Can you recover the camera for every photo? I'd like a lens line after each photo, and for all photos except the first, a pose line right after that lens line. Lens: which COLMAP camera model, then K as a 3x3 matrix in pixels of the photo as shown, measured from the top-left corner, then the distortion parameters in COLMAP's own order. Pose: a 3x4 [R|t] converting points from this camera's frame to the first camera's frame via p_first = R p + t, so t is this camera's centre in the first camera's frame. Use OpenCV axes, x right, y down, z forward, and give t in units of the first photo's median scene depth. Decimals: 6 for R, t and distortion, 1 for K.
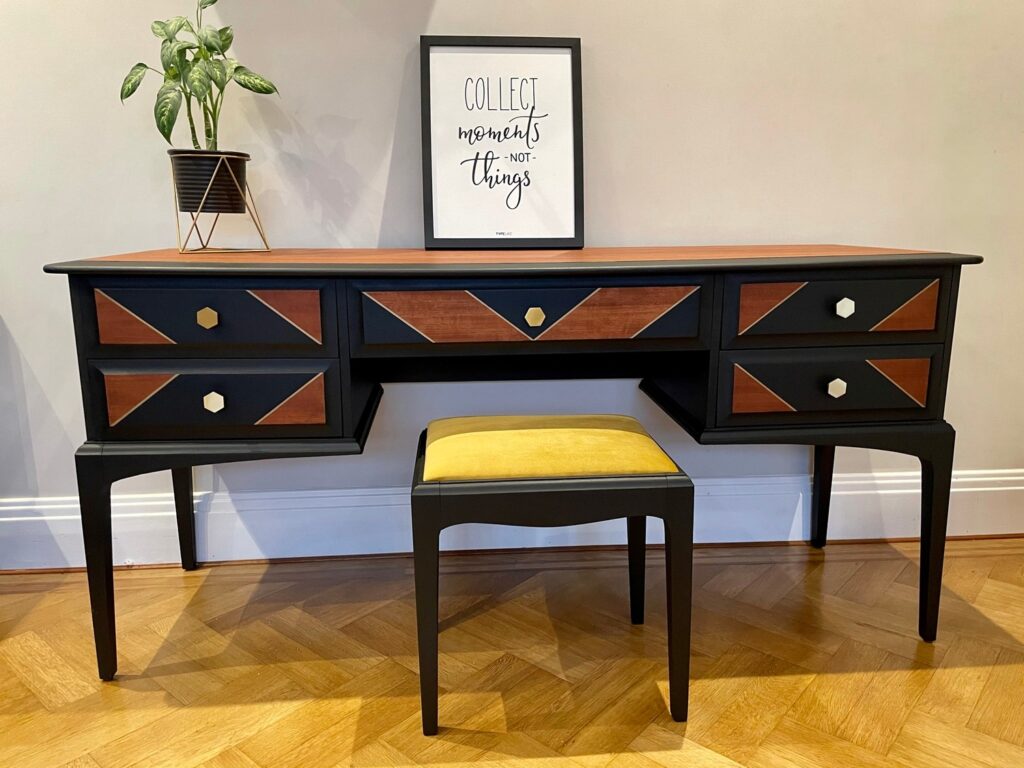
lens RADIAL K [[777.2, 0, 511.3], [0, 777.2, 380.4], [0, 0, 1]] dist [0.067800, -0.095405]
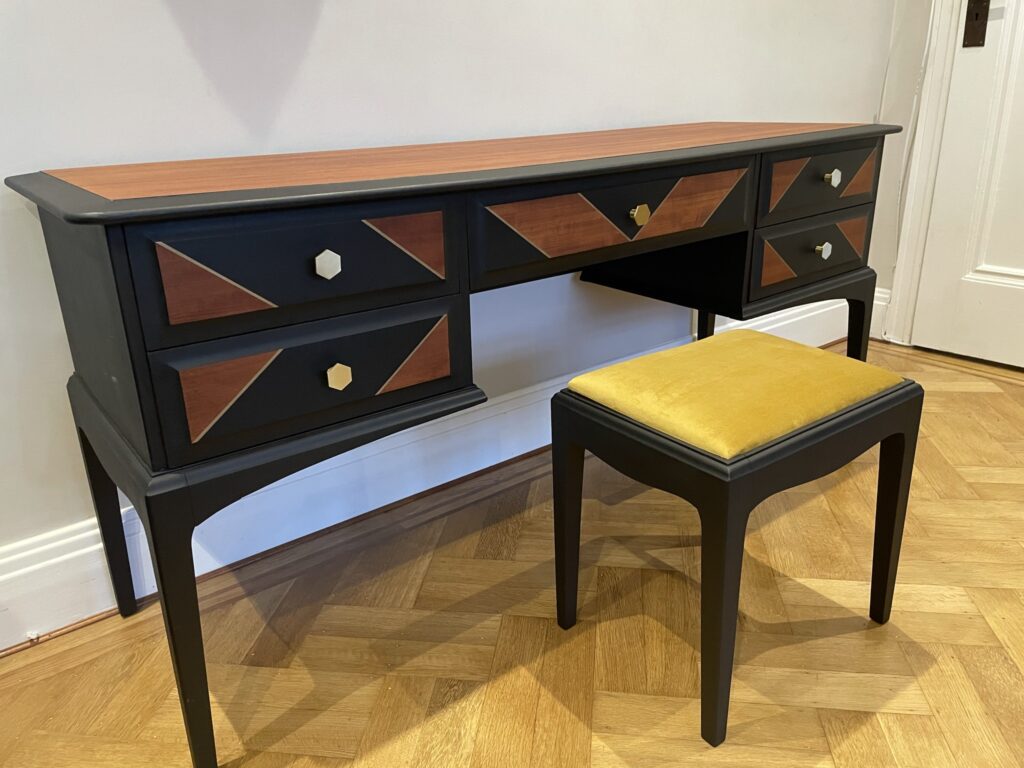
lens RADIAL K [[777.2, 0, 511.3], [0, 777.2, 380.4], [0, 0, 1]] dist [0.067800, -0.095405]
pose [[0.836283, -0.211417, 0.505898, -0.580874], [0.137981, 0.974125, 0.179000, -0.074183], [-0.530652, -0.079890, 0.843816, 0.268767]]
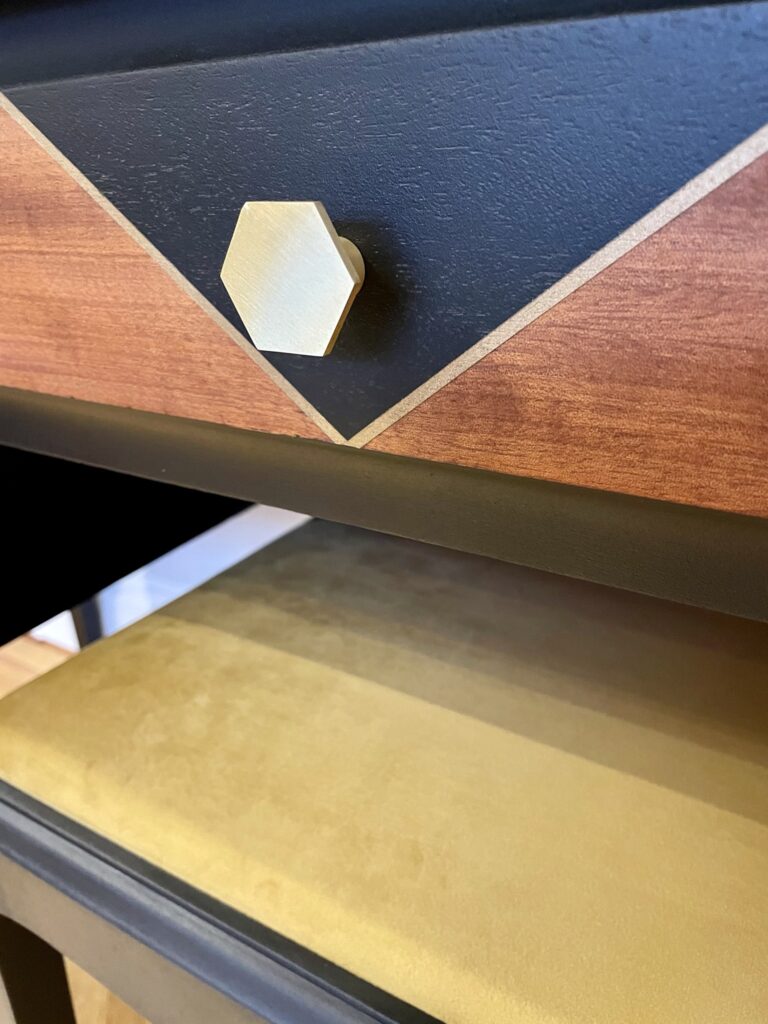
lens RADIAL K [[777.2, 0, 380.8], [0, 777.2, 507.1], [0, 0, 1]] dist [0.067800, -0.095405]
pose [[0.816747, 0.215073, -0.535414, 0.113466], [-0.087356, 0.963328, 0.253707, -0.076652], [0.570345, -0.160443, 0.805583, 0.855823]]
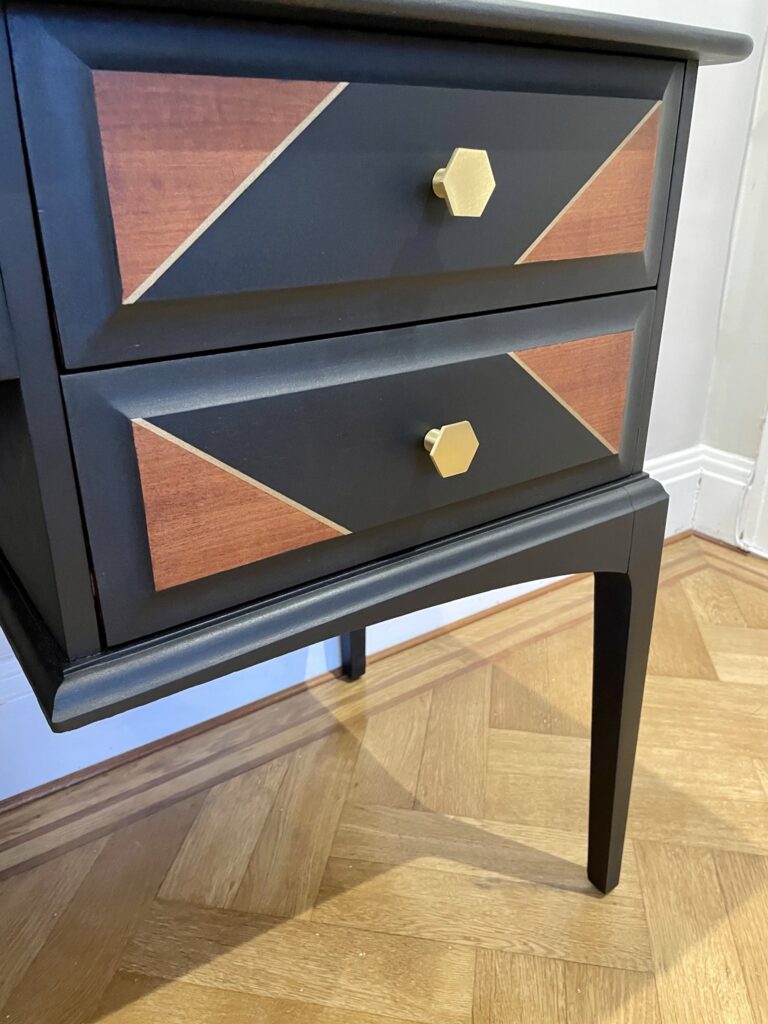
lens RADIAL K [[777.2, 0, 380.8], [0, 777.2, 507.1], [0, 0, 1]] dist [0.067800, -0.095405]
pose [[0.857625, -0.196007, 0.475458, 0.227959], [0.102953, 0.971241, 0.214687, -0.040063], [-0.503864, -0.135171, 0.853141, 0.734131]]
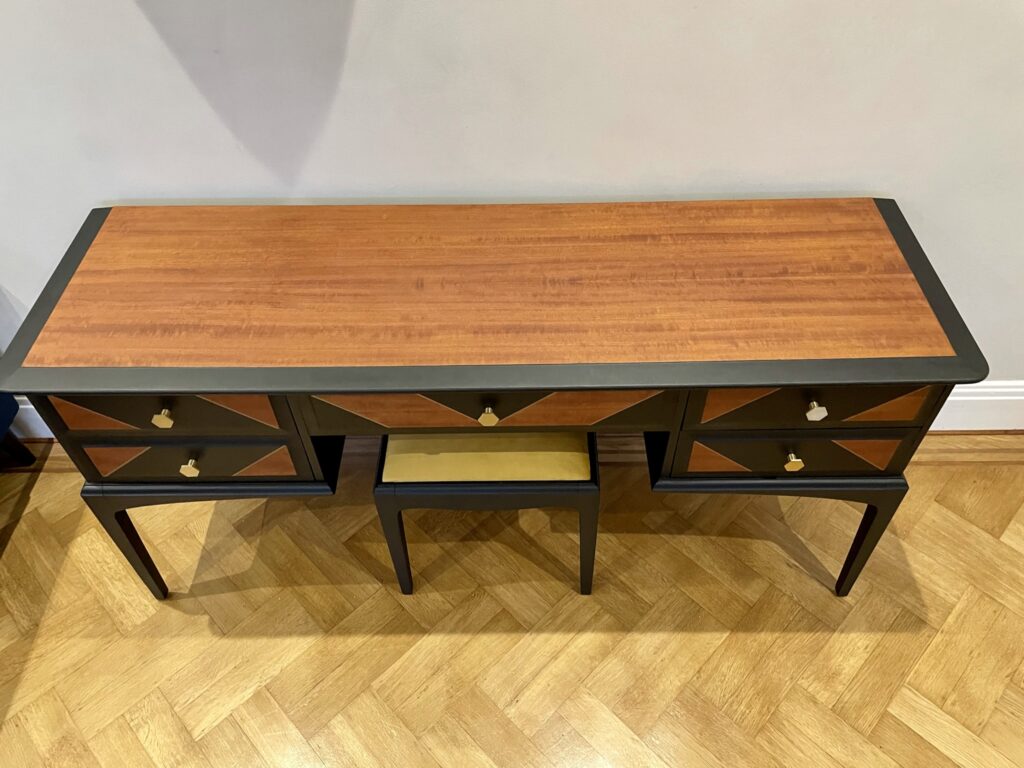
lens RADIAL K [[776.1, 0, 517.5], [0, 776.1, 379.9], [0, 0, 1]] dist [0.073804, -0.102715]
pose [[0.996939, 0.050095, -0.060019, 0.117680], [-0.005660, 0.811963, 0.583681, -0.659804], [0.077972, -0.581555, 0.809762, 0.227344]]
